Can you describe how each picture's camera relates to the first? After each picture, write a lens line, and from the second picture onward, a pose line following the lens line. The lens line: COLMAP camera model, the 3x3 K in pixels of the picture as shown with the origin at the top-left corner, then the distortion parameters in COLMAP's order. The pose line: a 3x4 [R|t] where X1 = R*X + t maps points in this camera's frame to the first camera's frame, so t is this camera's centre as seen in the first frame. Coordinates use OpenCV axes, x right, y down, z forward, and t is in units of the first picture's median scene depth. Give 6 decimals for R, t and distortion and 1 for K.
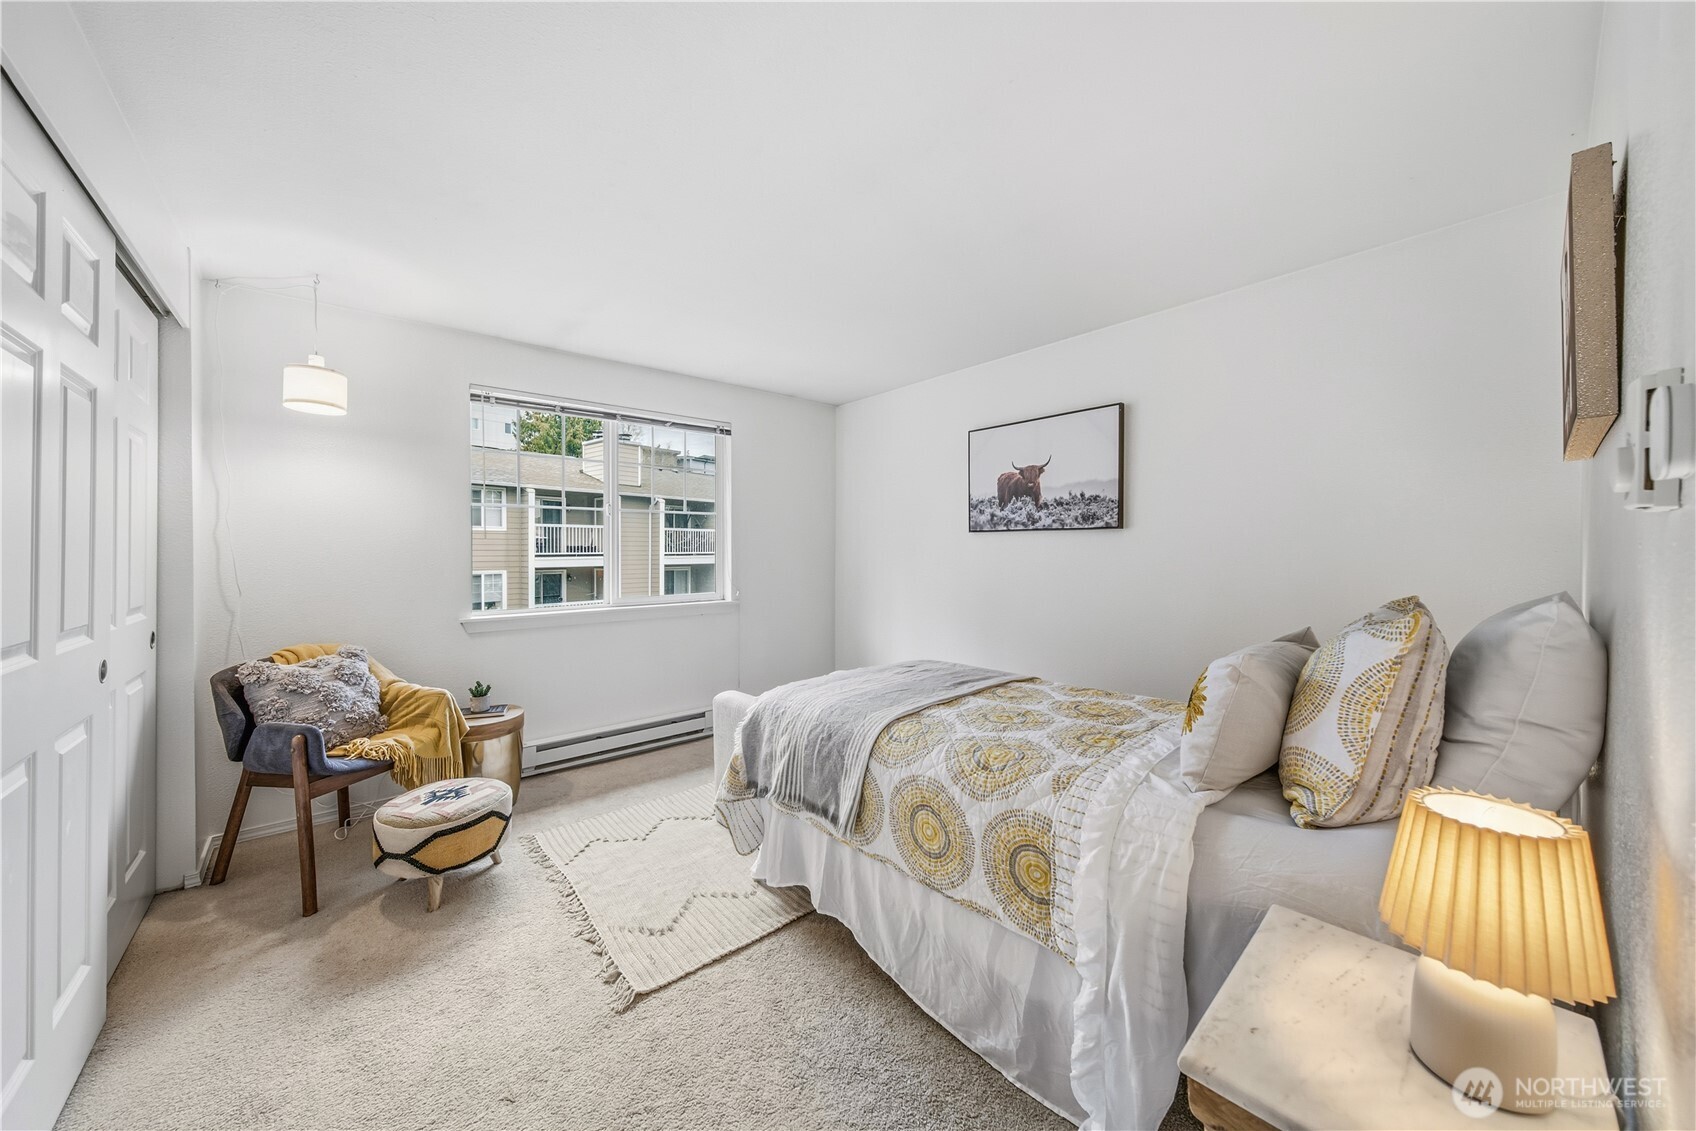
lens RADIAL K [[601.0, 0, 851.1], [0, 601.0, 556.1], [0, 0, 1]] dist [-0.001706, -0.000243]
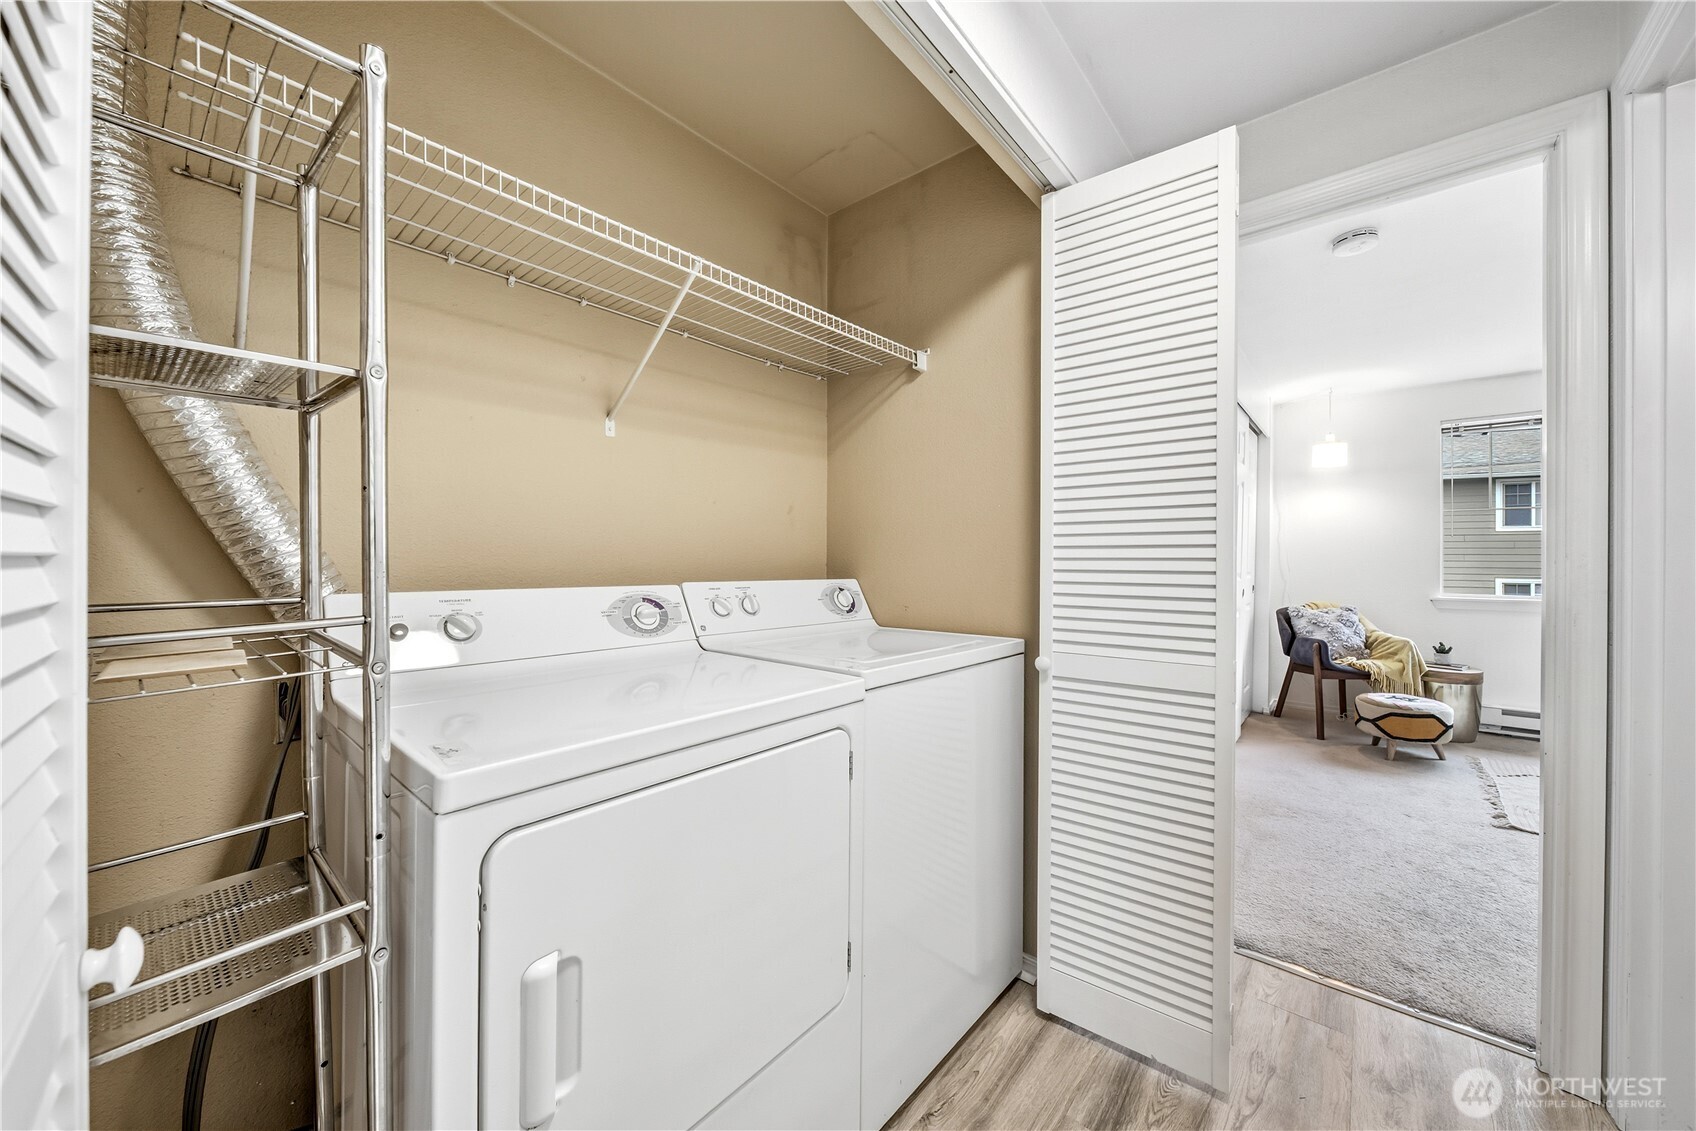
lens RADIAL K [[601.0, 0, 851.1], [0, 601.0, 556.1], [0, 0, 1]] dist [-0.001706, -0.000243]
pose [[0.154969, 0.003856, -0.987912, 0.630881], [-0.013154, 0.999912, 0.001839, 0.035980], [0.987832, 0.012710, 0.155006, -0.653982]]
